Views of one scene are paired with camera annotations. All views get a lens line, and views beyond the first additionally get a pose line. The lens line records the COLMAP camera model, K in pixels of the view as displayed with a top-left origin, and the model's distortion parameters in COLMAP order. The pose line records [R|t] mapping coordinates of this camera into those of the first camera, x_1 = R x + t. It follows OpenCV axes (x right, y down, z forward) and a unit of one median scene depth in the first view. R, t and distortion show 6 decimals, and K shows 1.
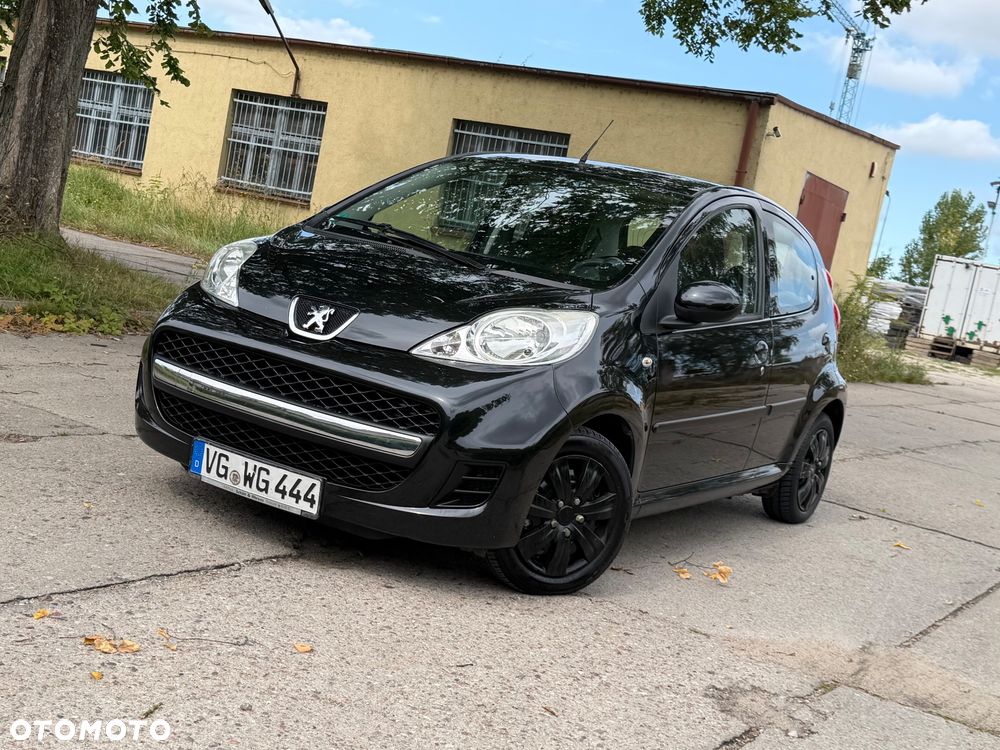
lens RADIAL K [[1300.5, 0, 500.0], [0, 1300.5, 394.6], [0, 0, 1]] dist [0.068829, 0.000000]
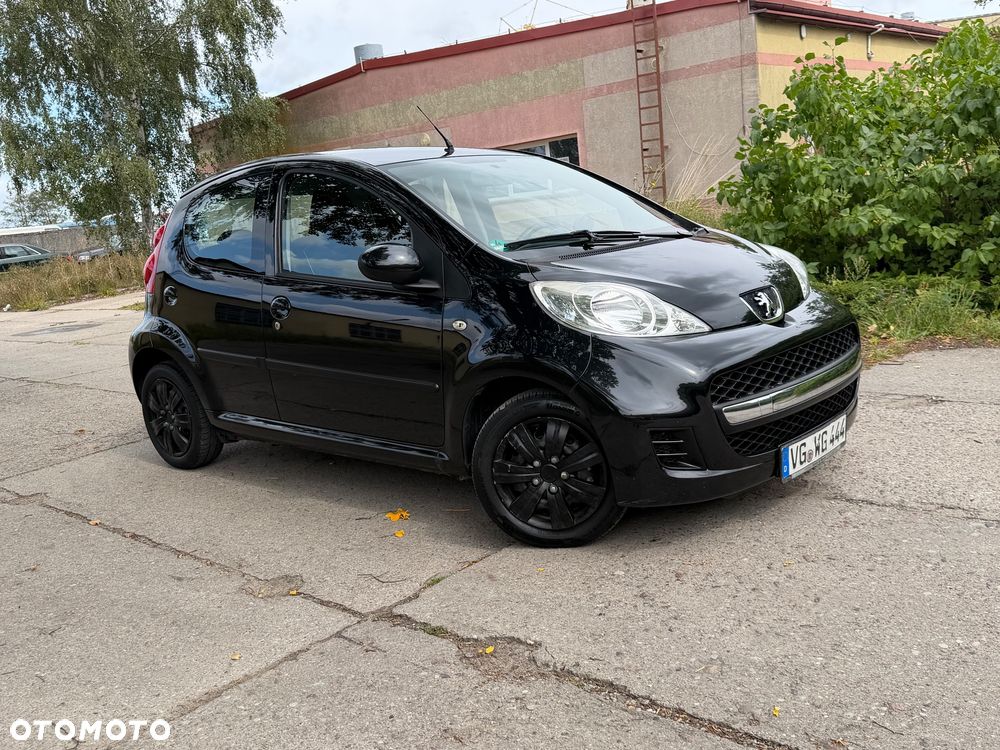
lens RADIAL K [[951.8, 0, 520.0], [0, 951.8, 398.9], [0, 0, 1]] dist [0.040601, 0.000000]
pose [[0.136457, -0.397558, 0.907374, -0.954815], [0.241470, 0.901663, 0.358742, -0.334086], [-0.960766, 0.170151, 0.219036, 1.031197]]
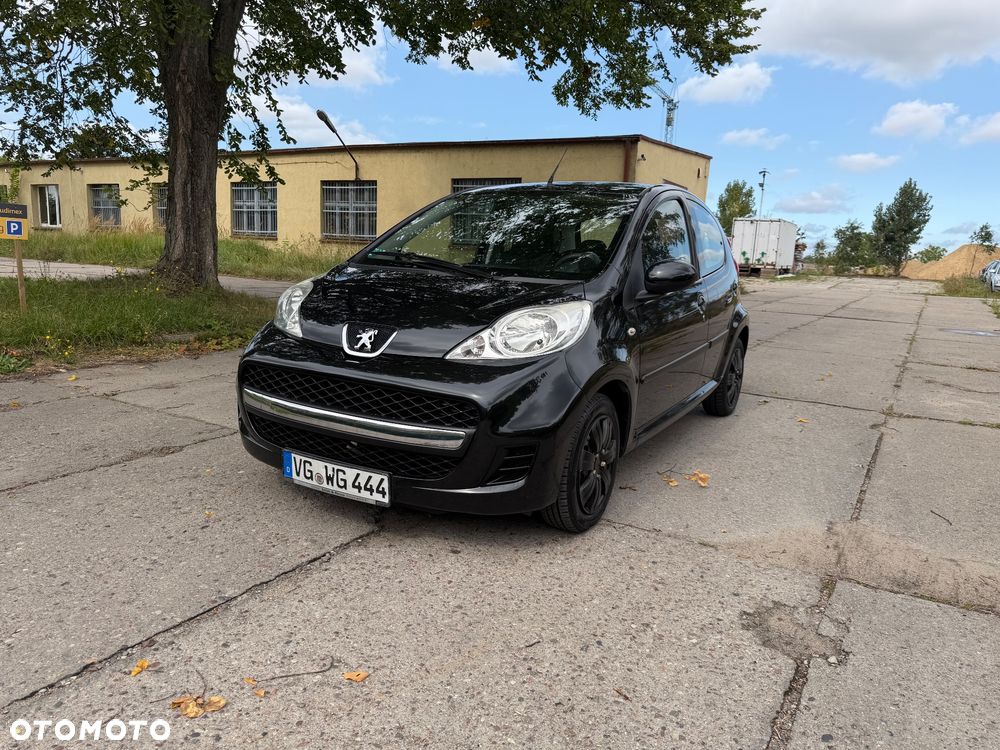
lens RADIAL K [[707.6, 0, 505.5], [0, 707.6, 381.3], [0, 0, 1]] dist [0.044514, -0.055390]
pose [[0.989186, -0.146643, -0.002690, -0.013793], [0.146446, 0.986523, 0.072983, -0.049022], [-0.008048, -0.072587, 0.997330, 0.329834]]
